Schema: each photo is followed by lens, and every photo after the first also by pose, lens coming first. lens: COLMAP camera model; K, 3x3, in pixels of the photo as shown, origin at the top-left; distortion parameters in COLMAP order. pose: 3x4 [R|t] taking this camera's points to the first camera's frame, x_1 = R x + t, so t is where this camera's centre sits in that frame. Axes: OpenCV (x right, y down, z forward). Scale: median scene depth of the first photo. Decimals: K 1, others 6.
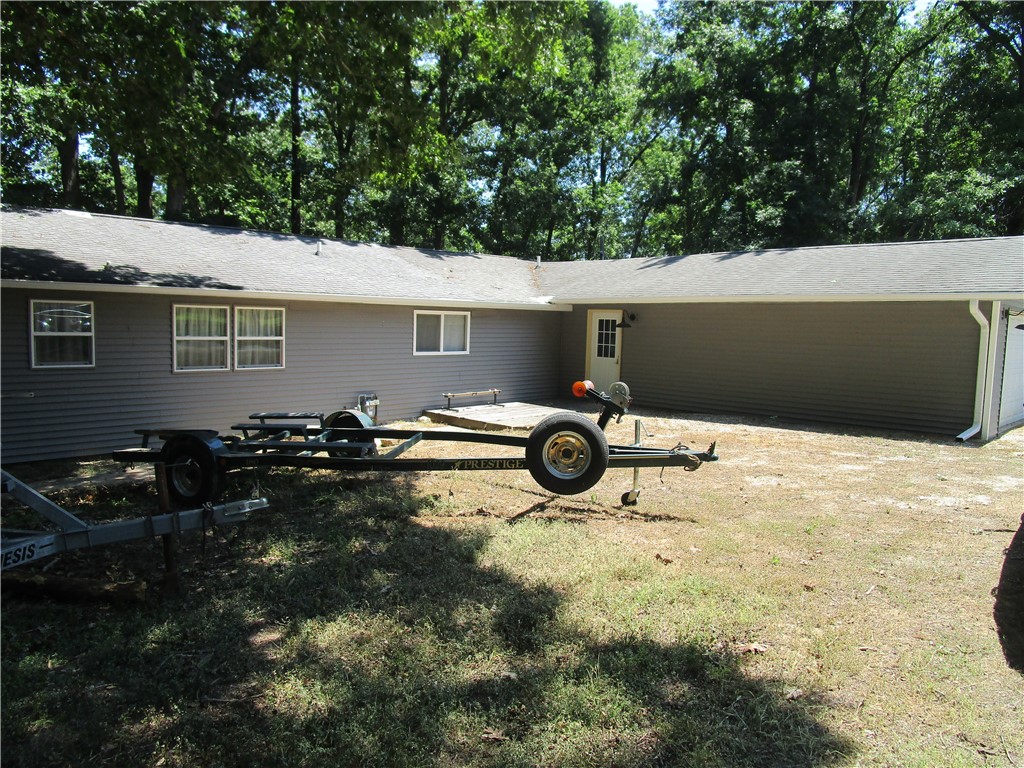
lens RADIAL K [[707.1, 0, 512.0], [0, 707.1, 384.0], [0, 0, 1]] dist [-0.029026, 0.004752]
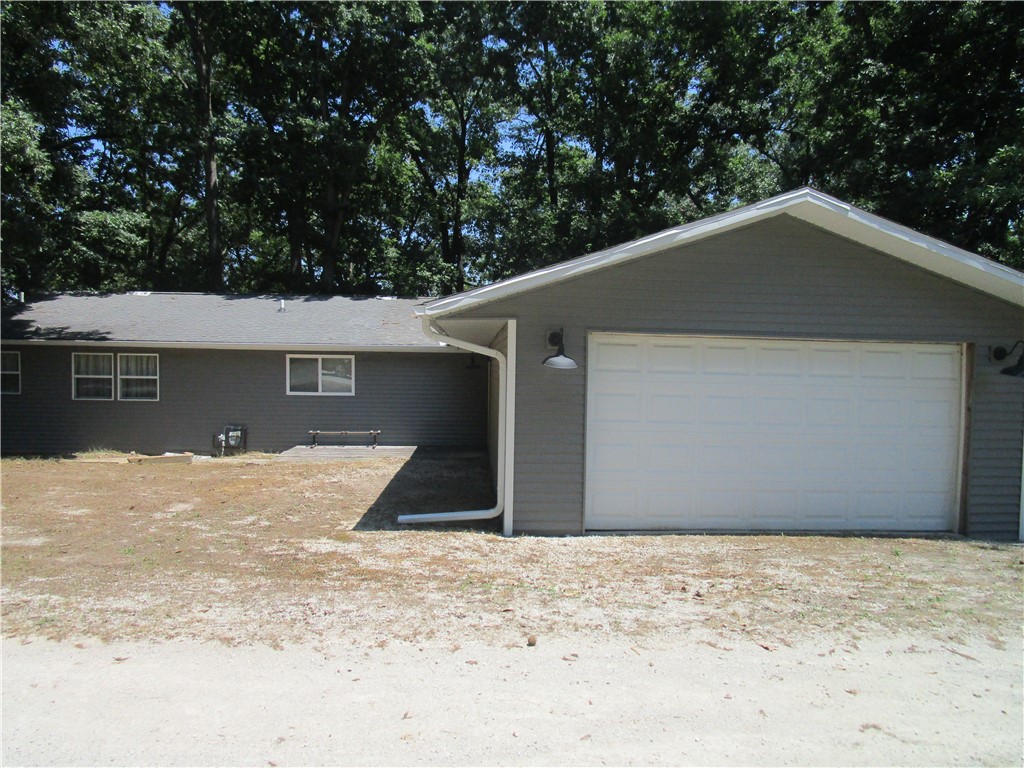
lens RADIAL K [[707.1, 0, 512.0], [0, 707.1, 384.0], [0, 0, 1]] dist [-0.029026, 0.004752]
pose [[0.760730, -0.002055, -0.649065, 0.996218], [-0.054267, 0.996292, -0.066757, -0.002934], [0.646796, 0.086007, 0.757798, 0.450176]]
